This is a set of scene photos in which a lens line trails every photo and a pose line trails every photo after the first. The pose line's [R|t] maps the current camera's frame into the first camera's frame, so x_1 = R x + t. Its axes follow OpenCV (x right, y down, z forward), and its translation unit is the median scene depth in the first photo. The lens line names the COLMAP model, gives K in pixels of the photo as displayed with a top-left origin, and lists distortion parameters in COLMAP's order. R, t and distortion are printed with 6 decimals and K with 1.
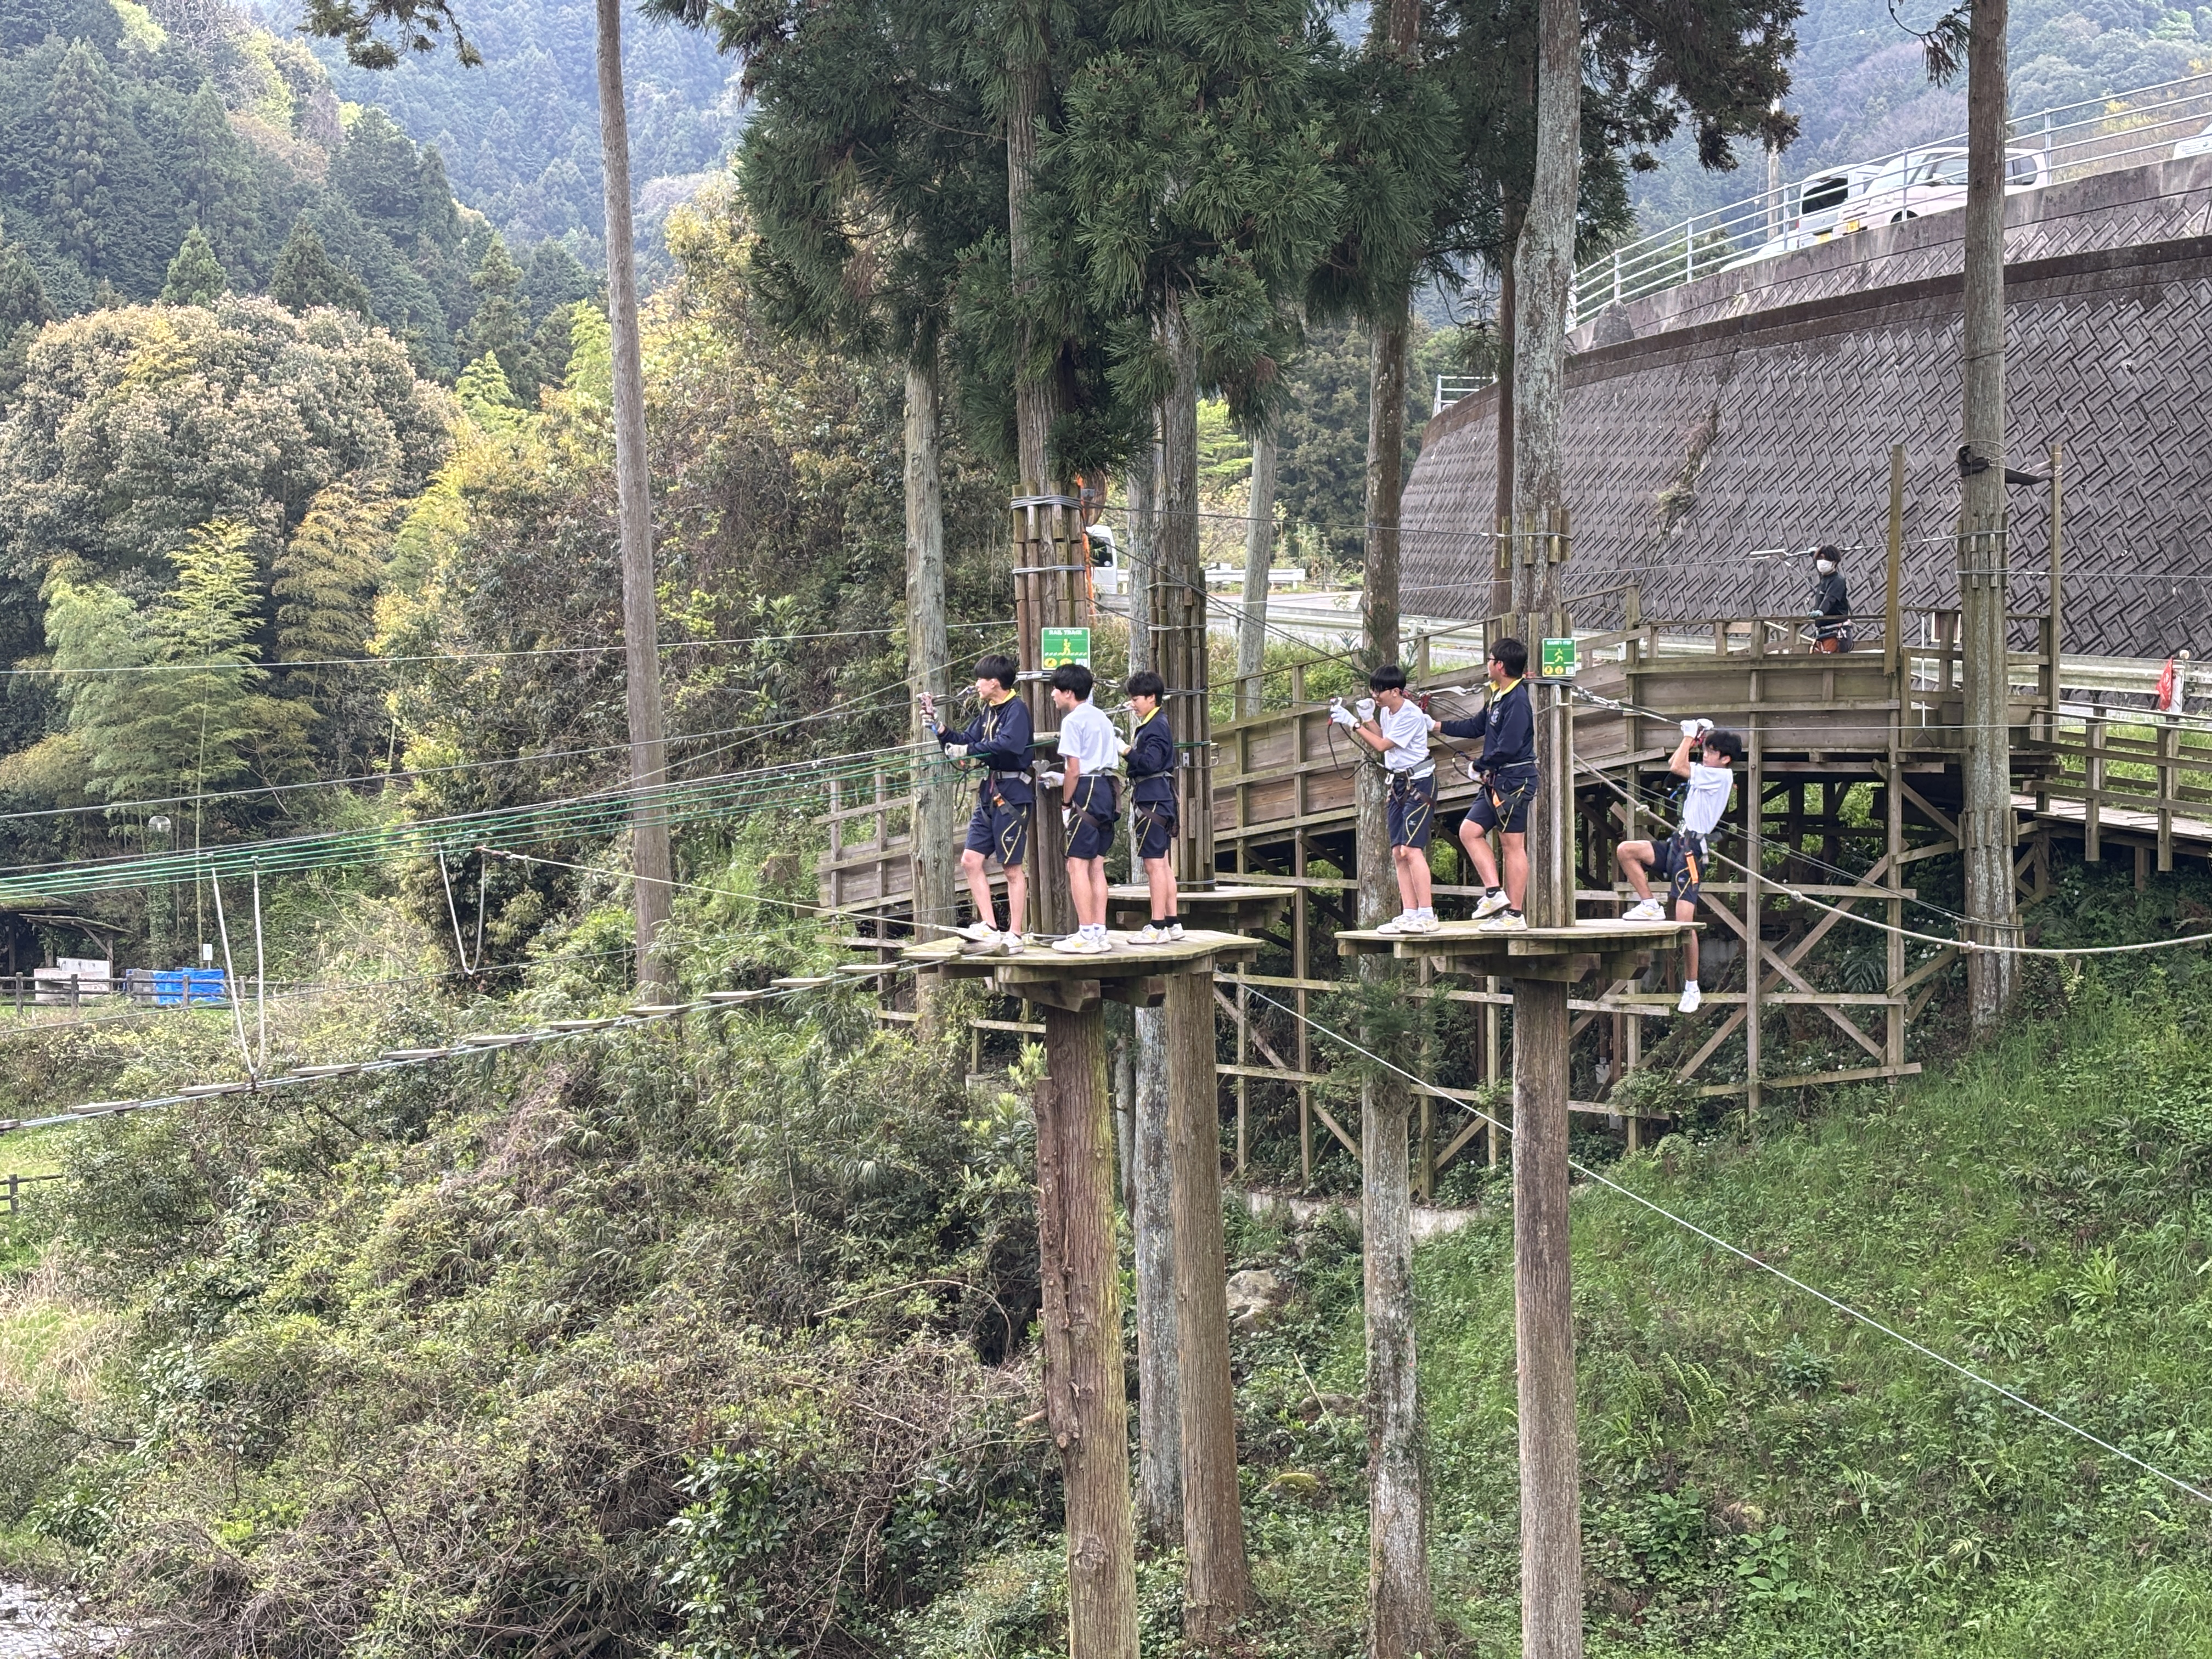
lens RADIAL K [[3308.4, 0, 1123.9], [0, 3308.4, 836.1], [0, 0, 1]] dist [0.257722, -1.026594]
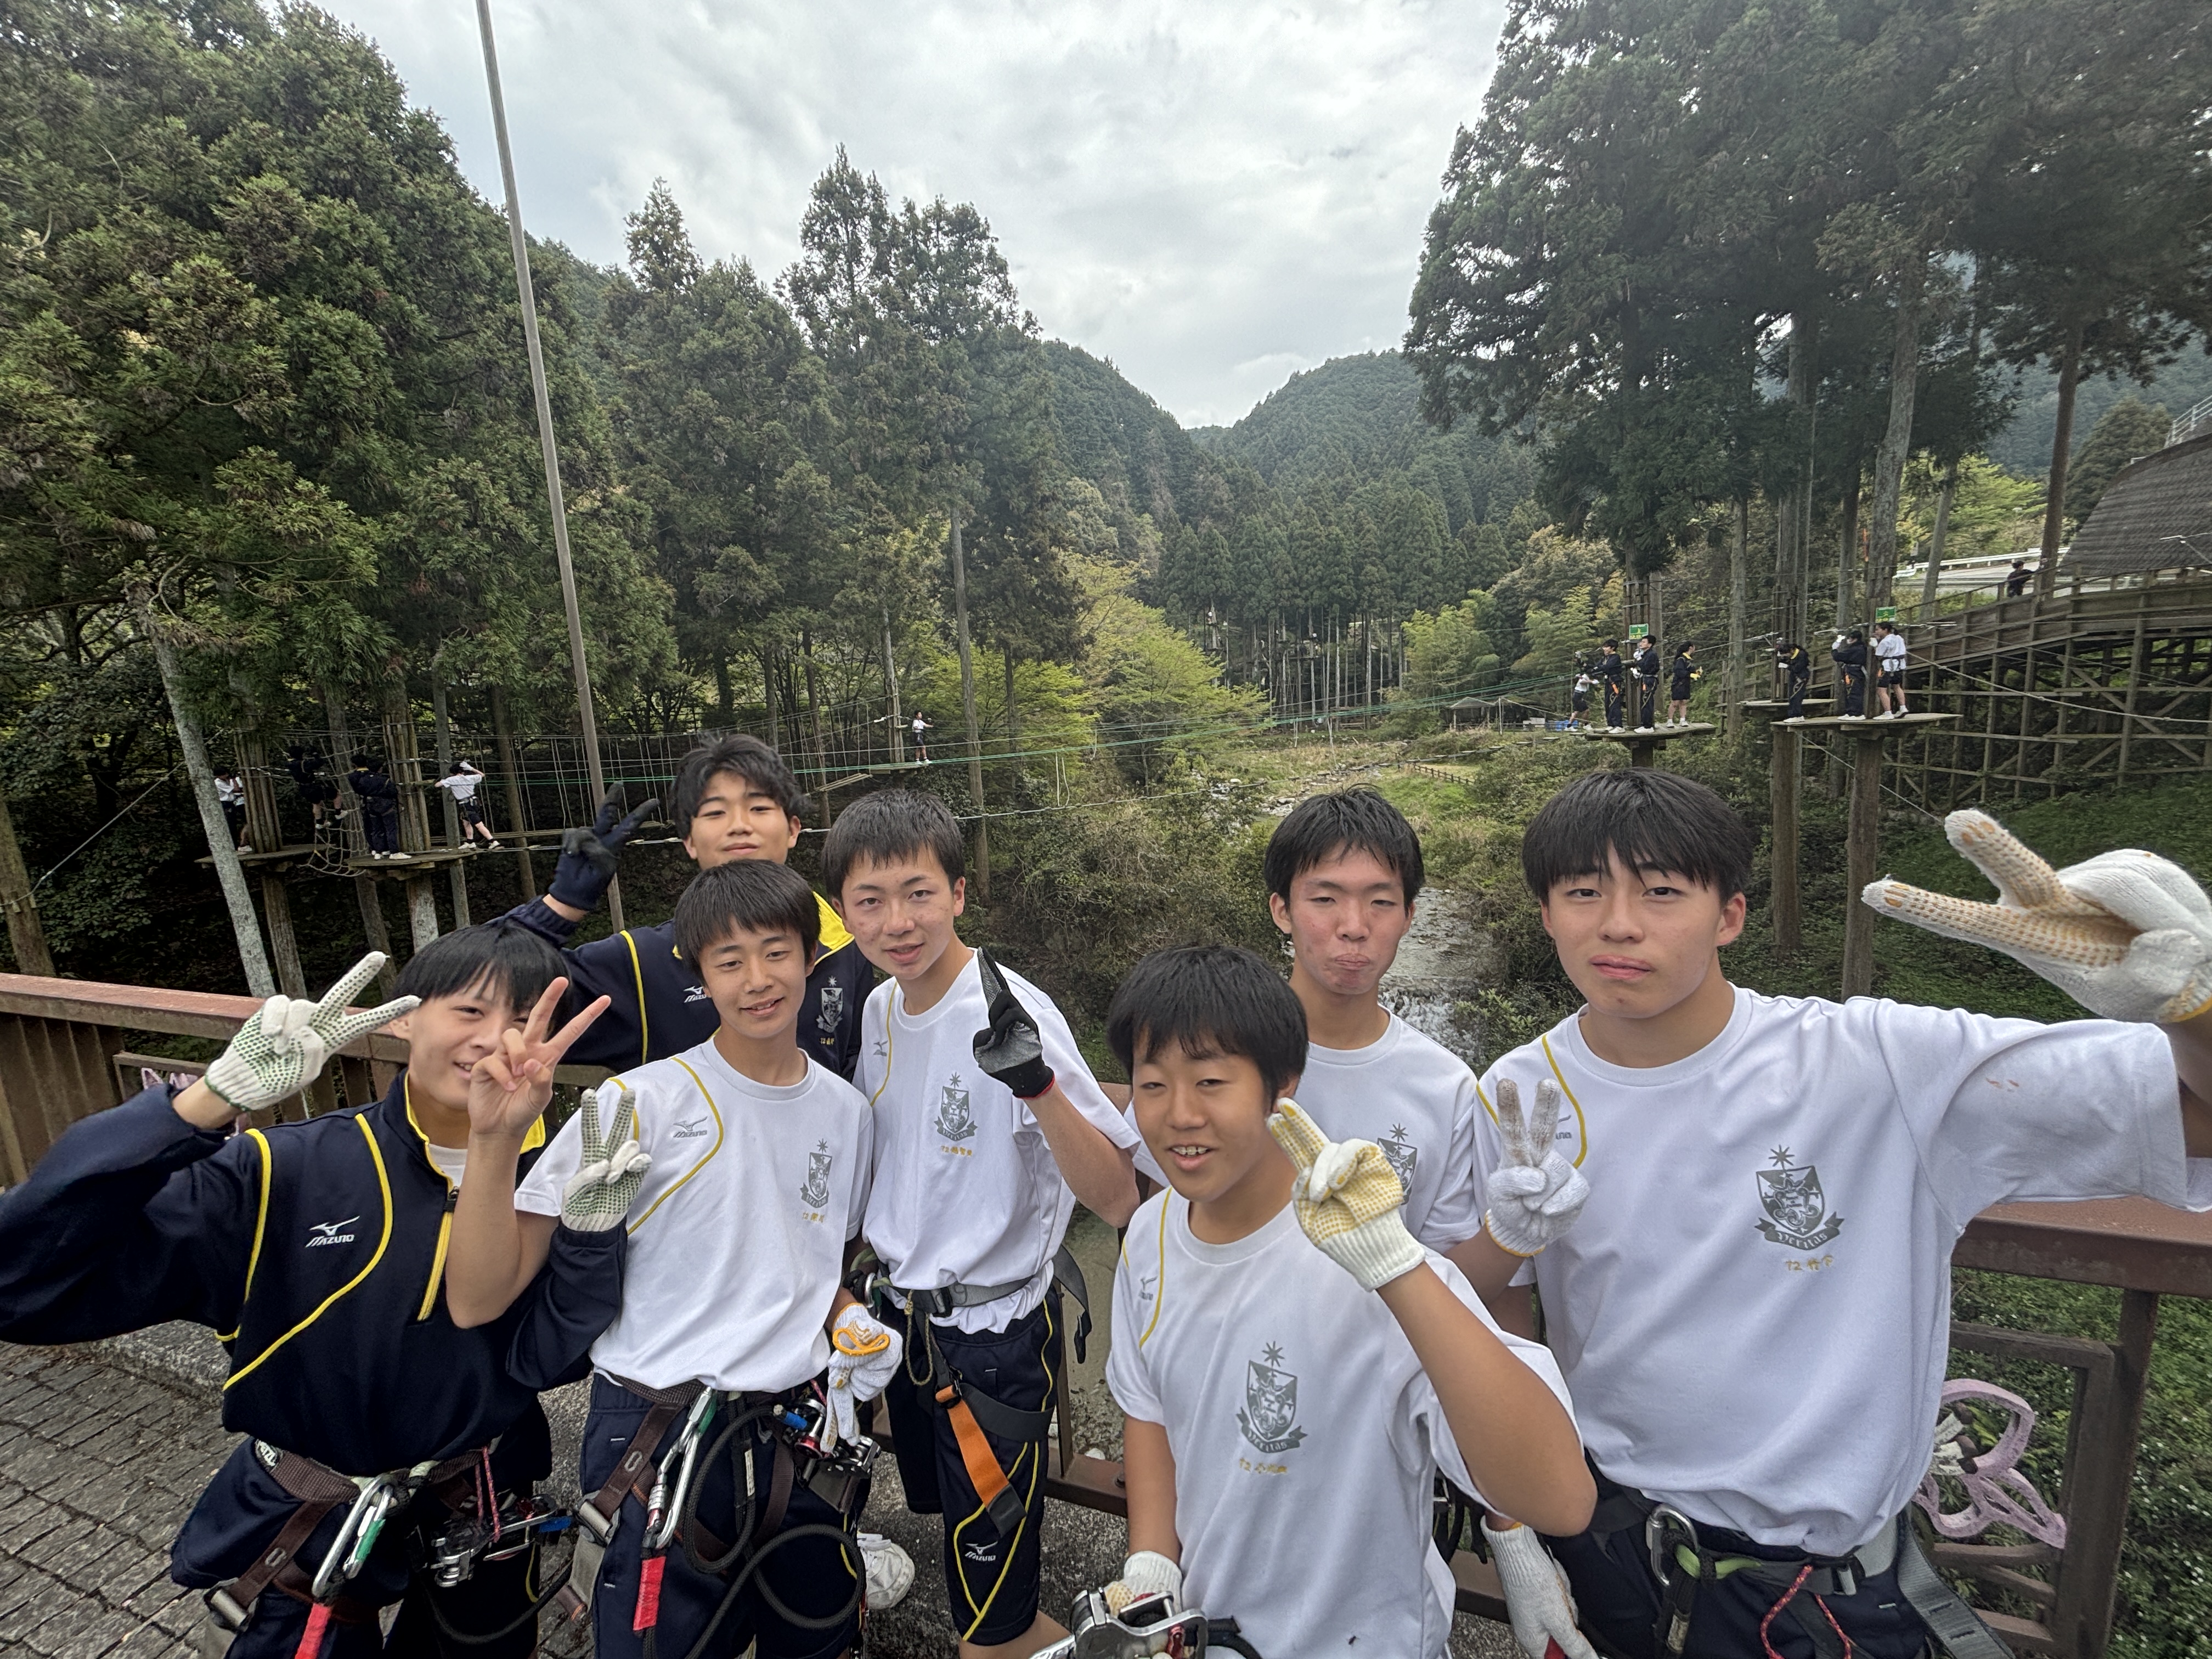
lens RADIAL K [[892.7, 0, 1097.4], [0, 892.7, 835.6], [0, 0, 1]] dist [0.001528, 0.000141]
pose [[0.693242, 0.076317, -0.716653, 0.128076], [0.046888, 0.987495, 0.150516, -0.010252], [0.719178, -0.137946, 0.680995, 0.030716]]
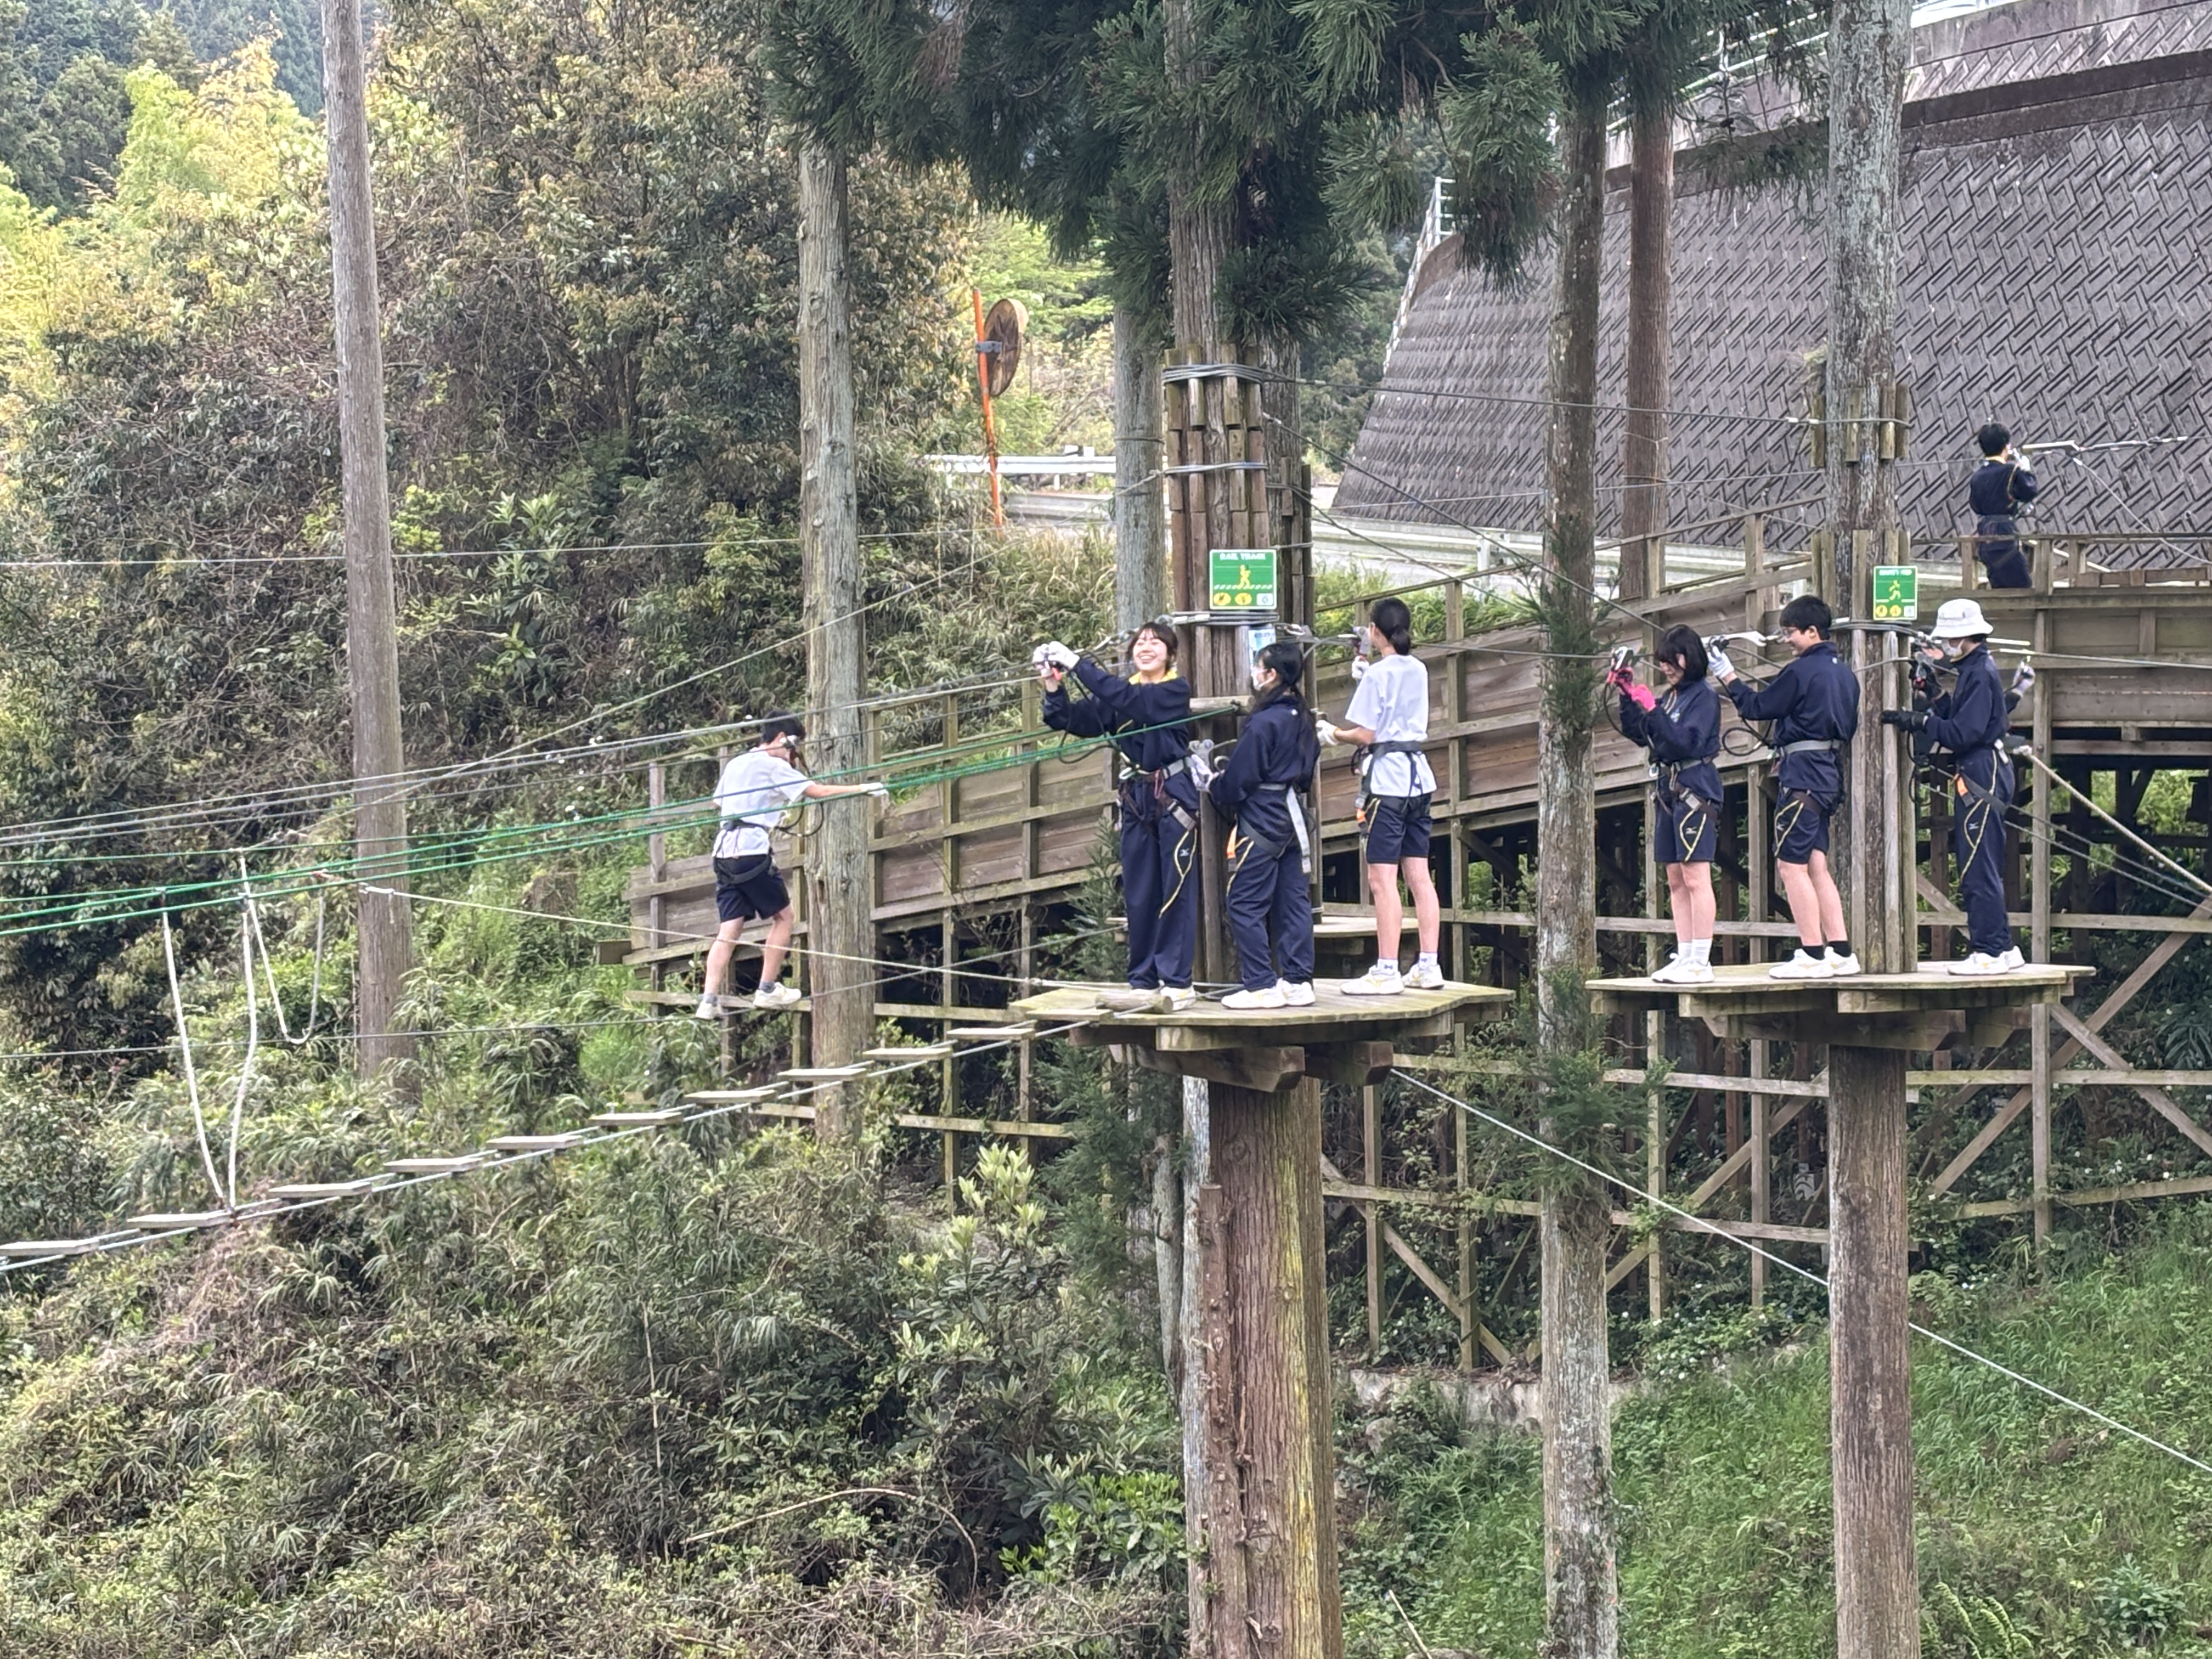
lens RADIAL K [[4901.3, 0, 1132.5], [0, 4901.3, 772.6], [0, 0, 1]] dist [0.284416, -1.286361]
pose [[0.998424, 0.001208, 0.056105, -0.053861], [-0.000356, 0.999884, -0.015197, 0.000363], [-0.056117, 0.015154, 0.998309, -0.024932]]
